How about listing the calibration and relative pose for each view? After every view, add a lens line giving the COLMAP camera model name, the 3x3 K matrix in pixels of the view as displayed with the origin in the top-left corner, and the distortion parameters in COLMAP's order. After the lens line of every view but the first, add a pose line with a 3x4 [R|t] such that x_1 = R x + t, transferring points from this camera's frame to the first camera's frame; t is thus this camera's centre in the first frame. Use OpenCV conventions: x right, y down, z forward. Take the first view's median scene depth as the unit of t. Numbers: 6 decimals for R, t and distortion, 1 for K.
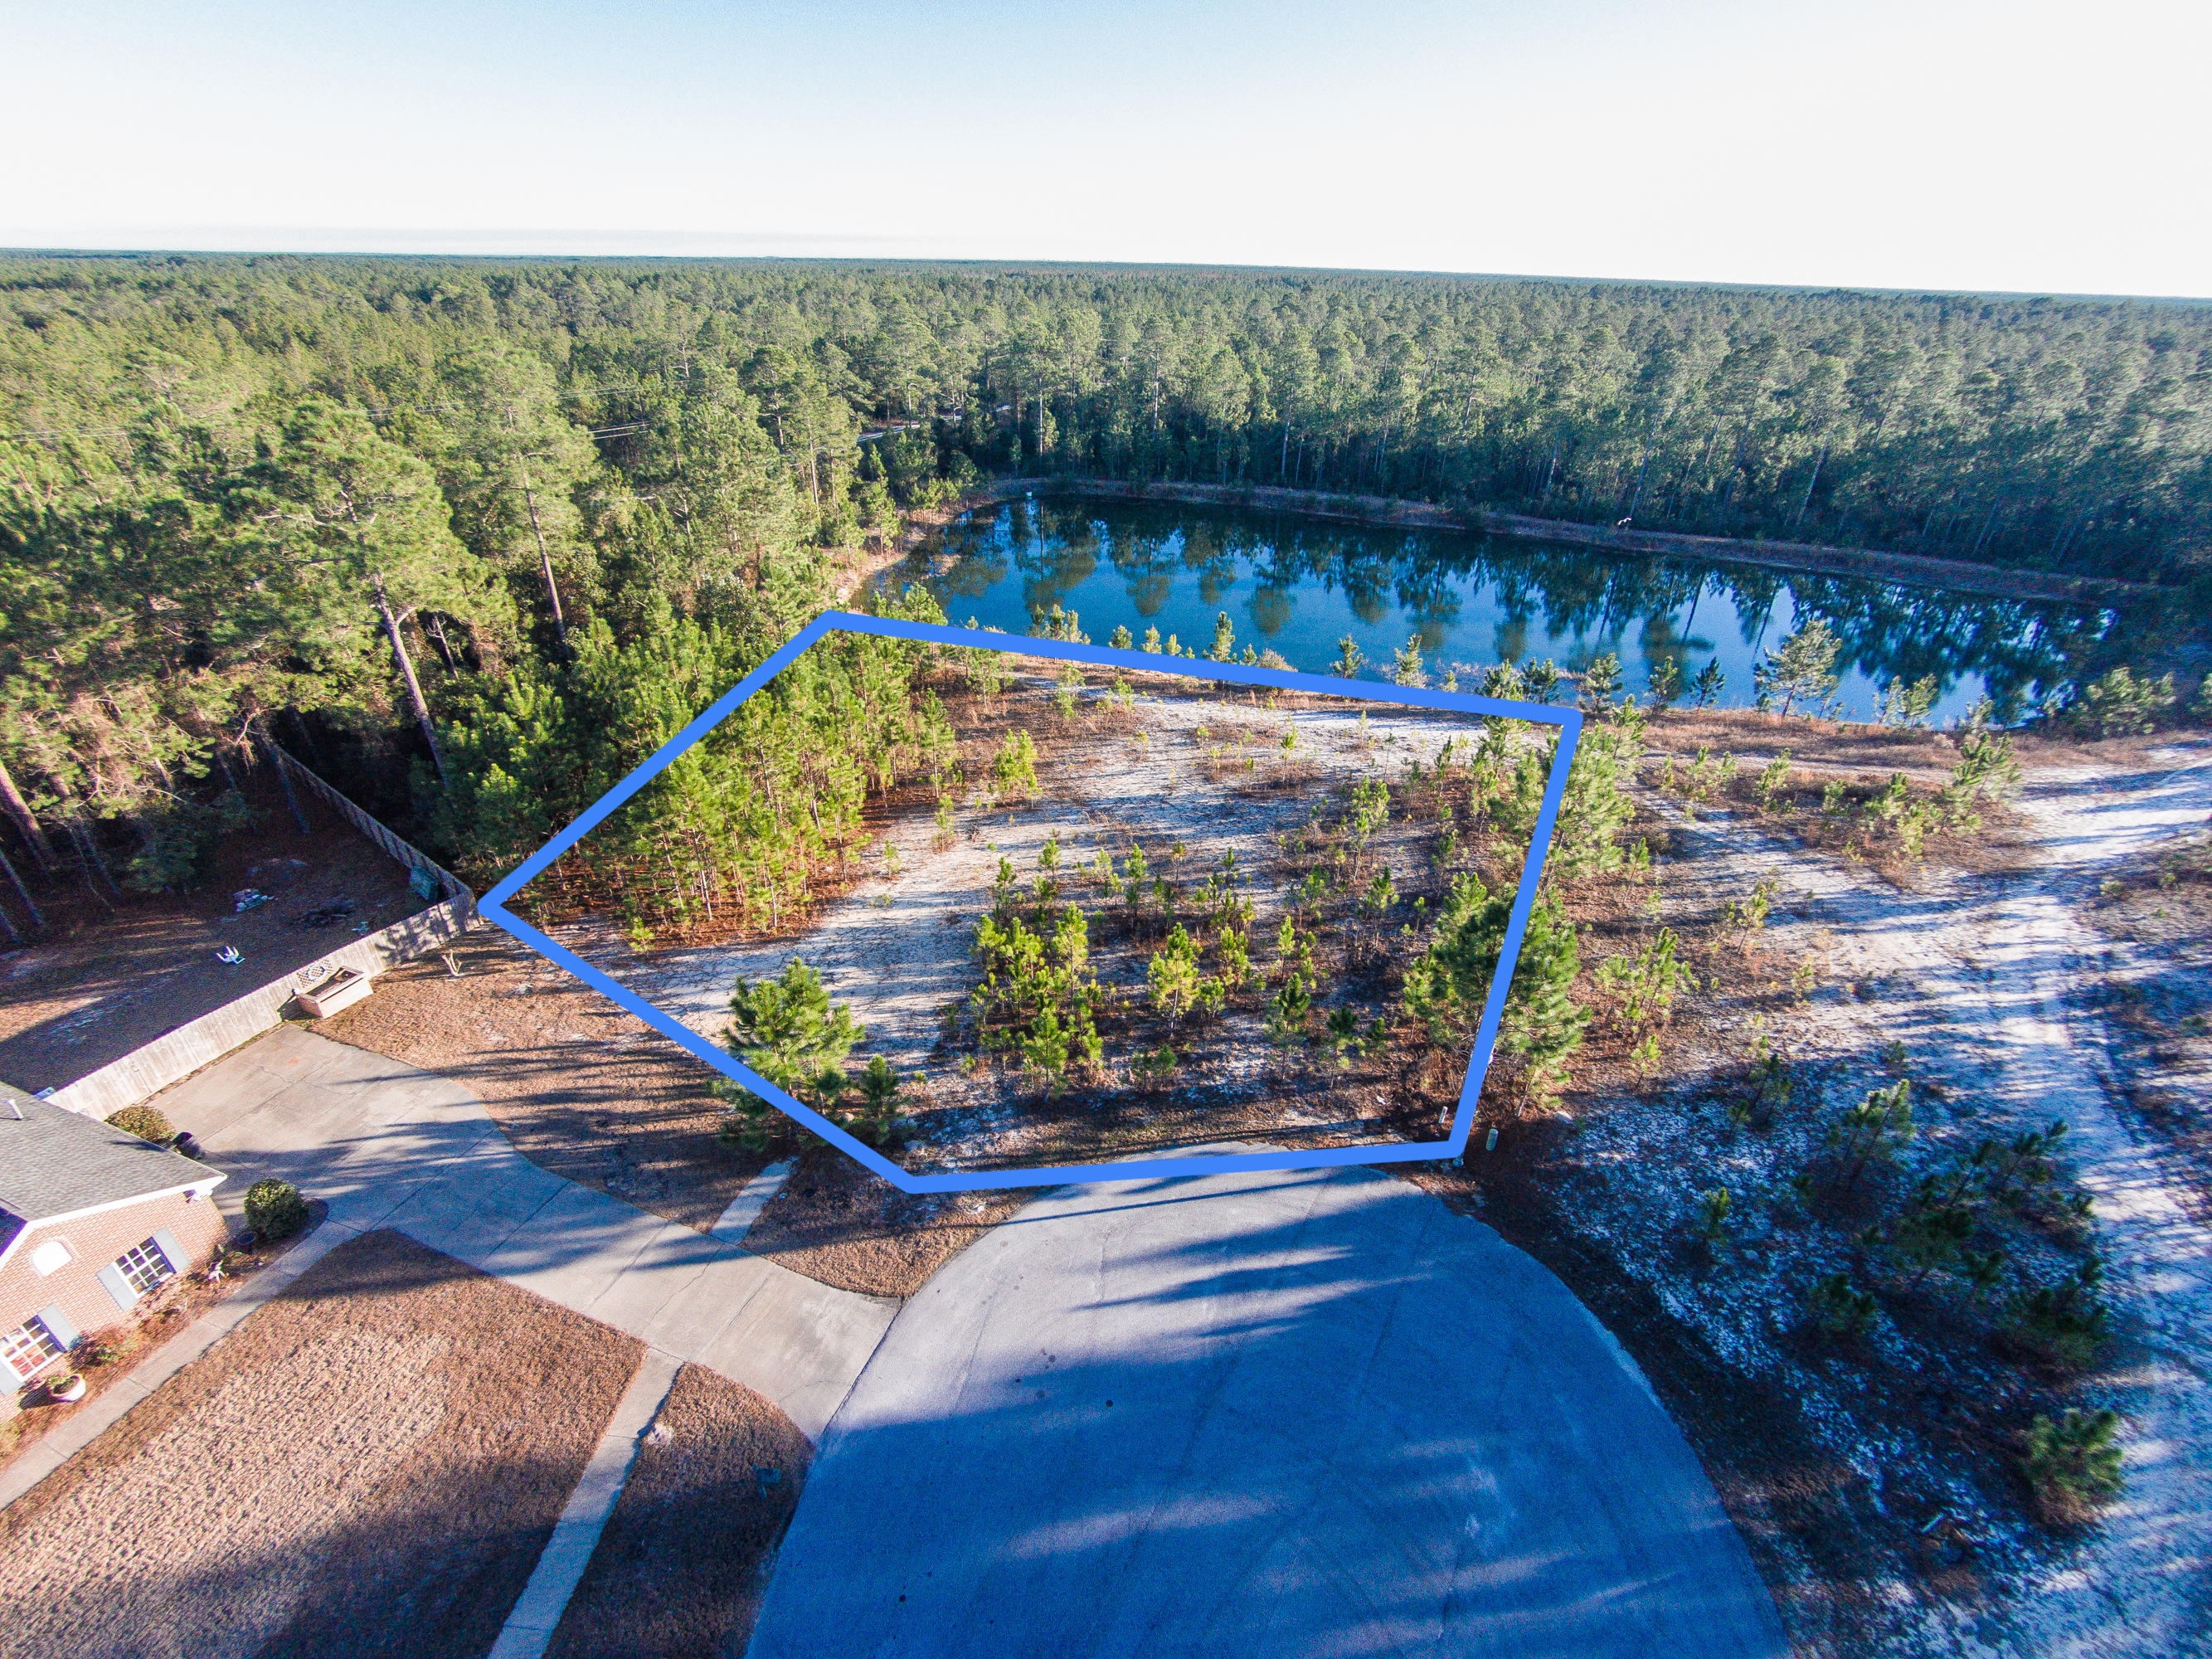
lens RADIAL K [[1042.8, 0, 1115.6], [0, 1042.8, 857.8], [0, 0, 1]] dist [-0.044951, 0.029067]
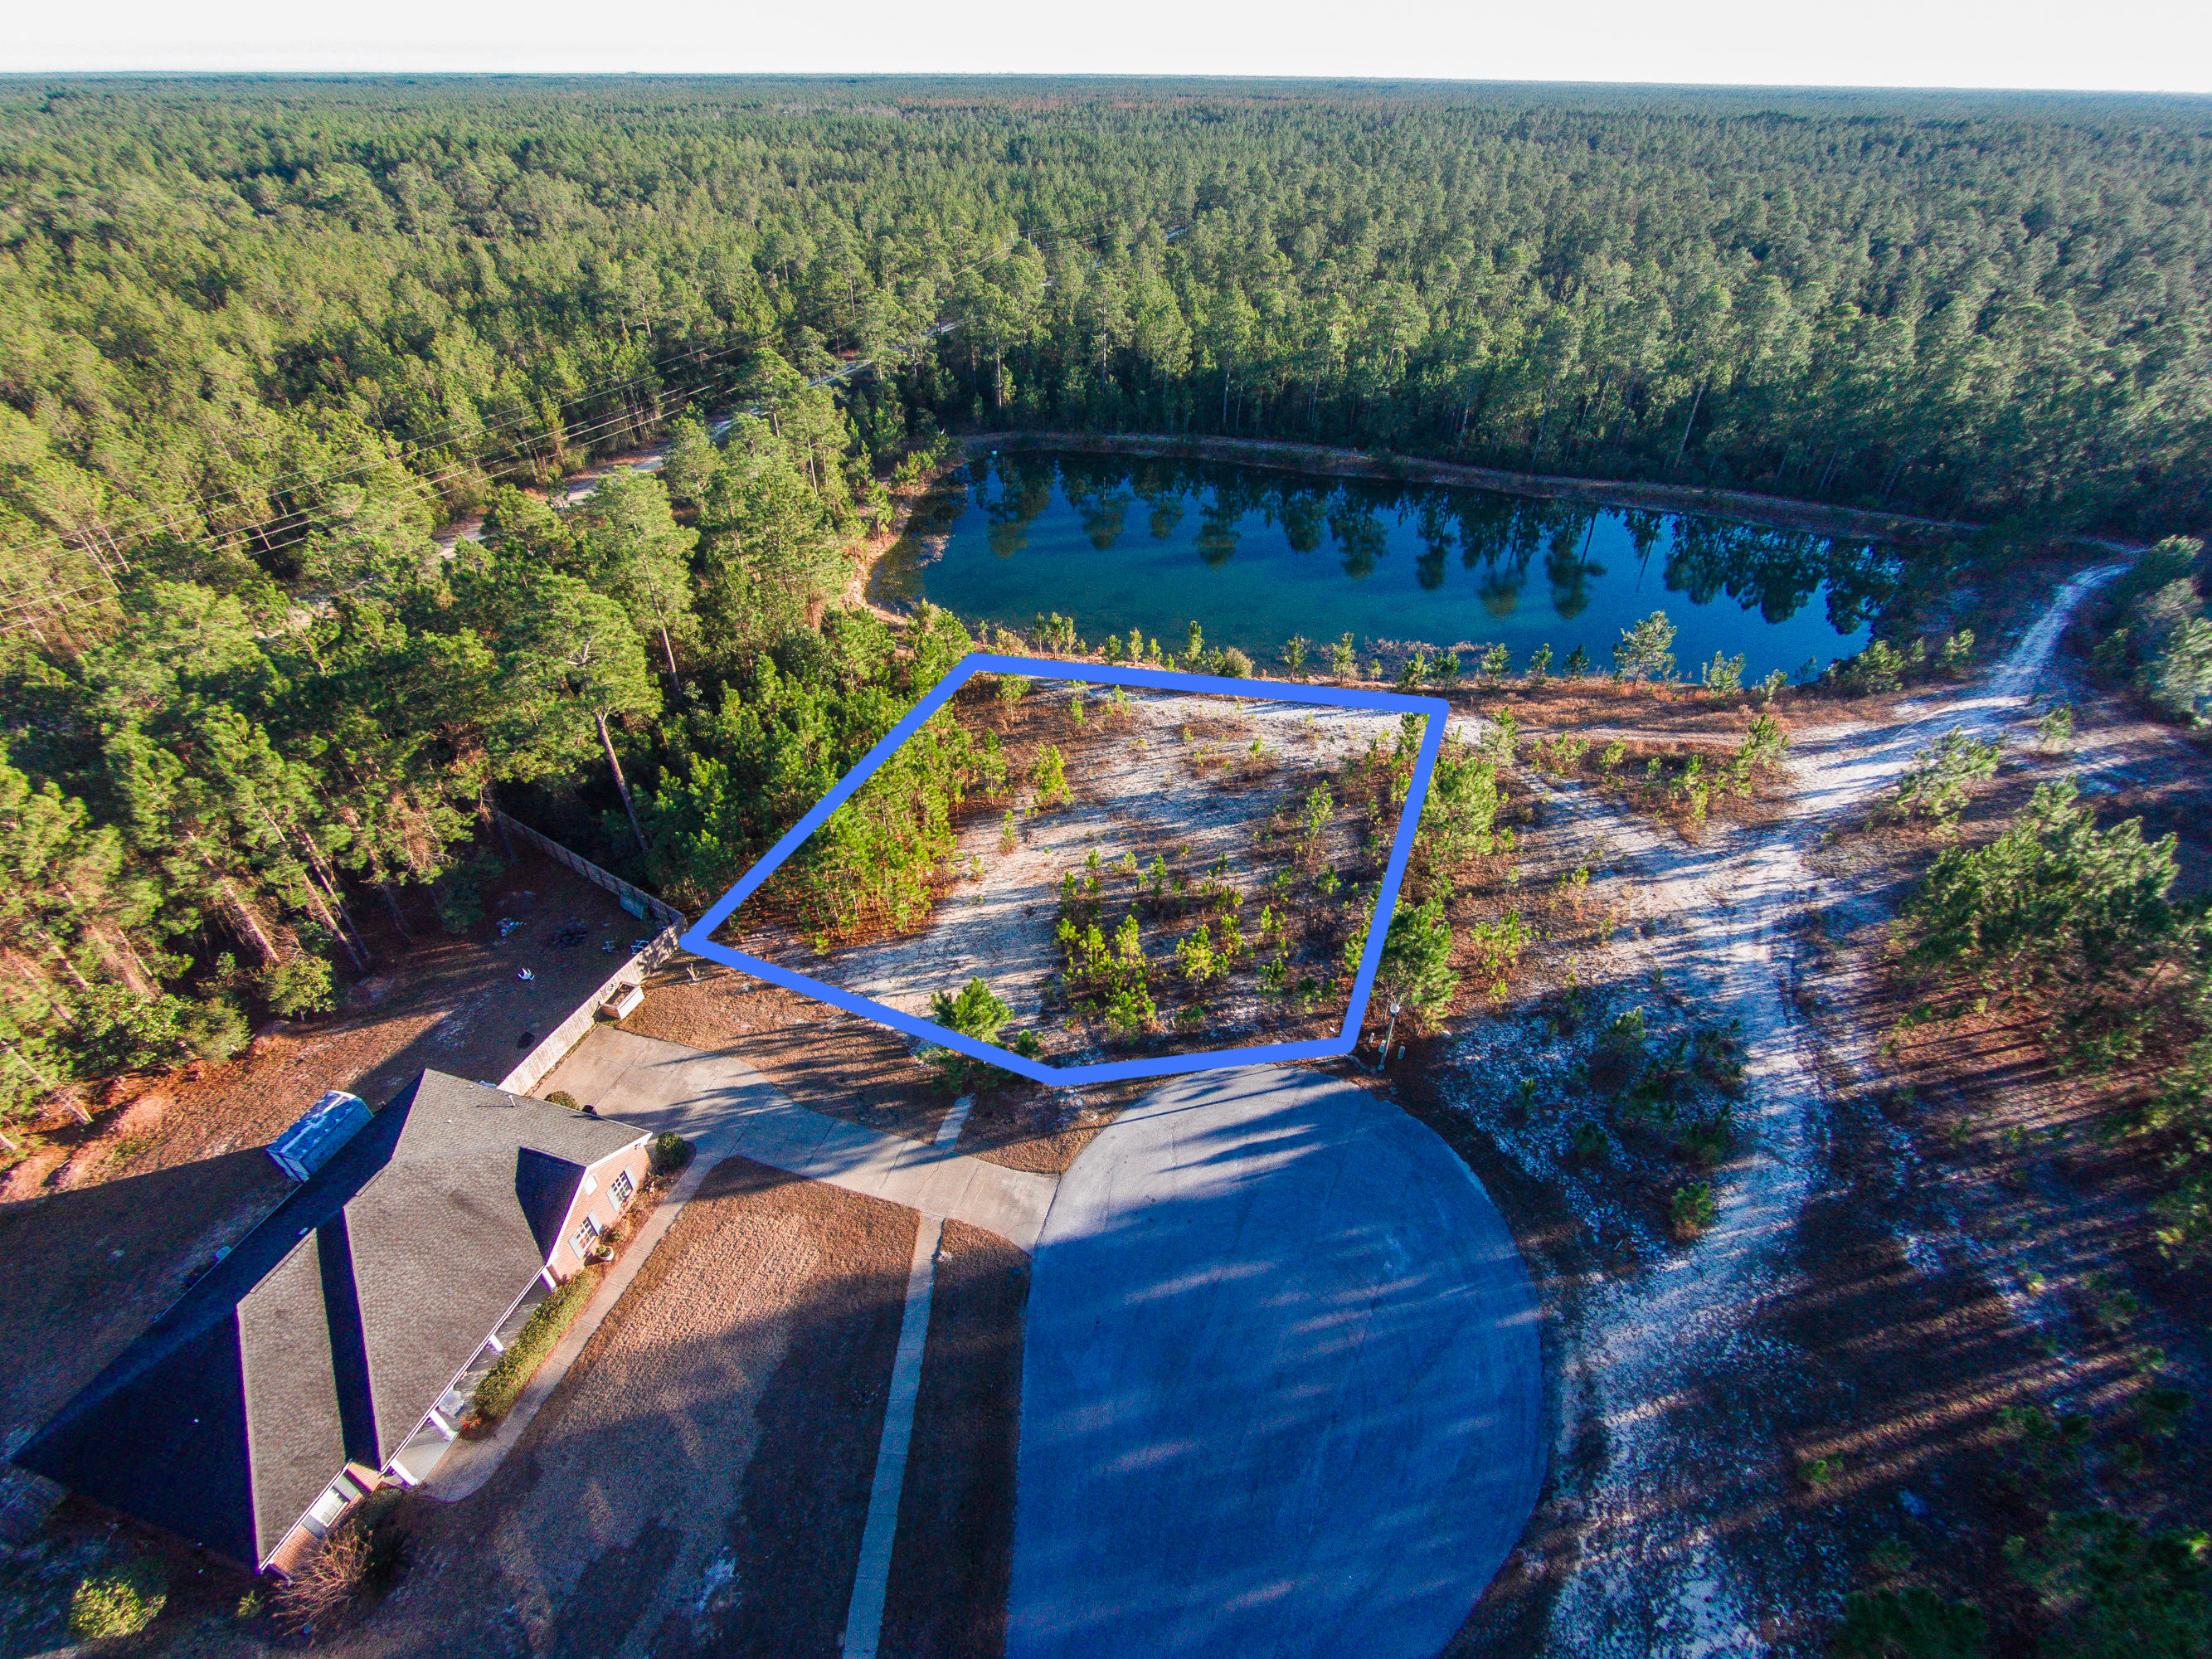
lens RADIAL K [[1042.8, 0, 1115.6], [0, 1042.8, 857.8], [0, 0, 1]] dist [-0.044951, 0.029067]
pose [[0.996998, -0.056398, 0.053053, -0.116335], [0.048908, 0.989882, 0.133200, -0.206364], [-0.060028, -0.130206, 0.989668, -0.418234]]
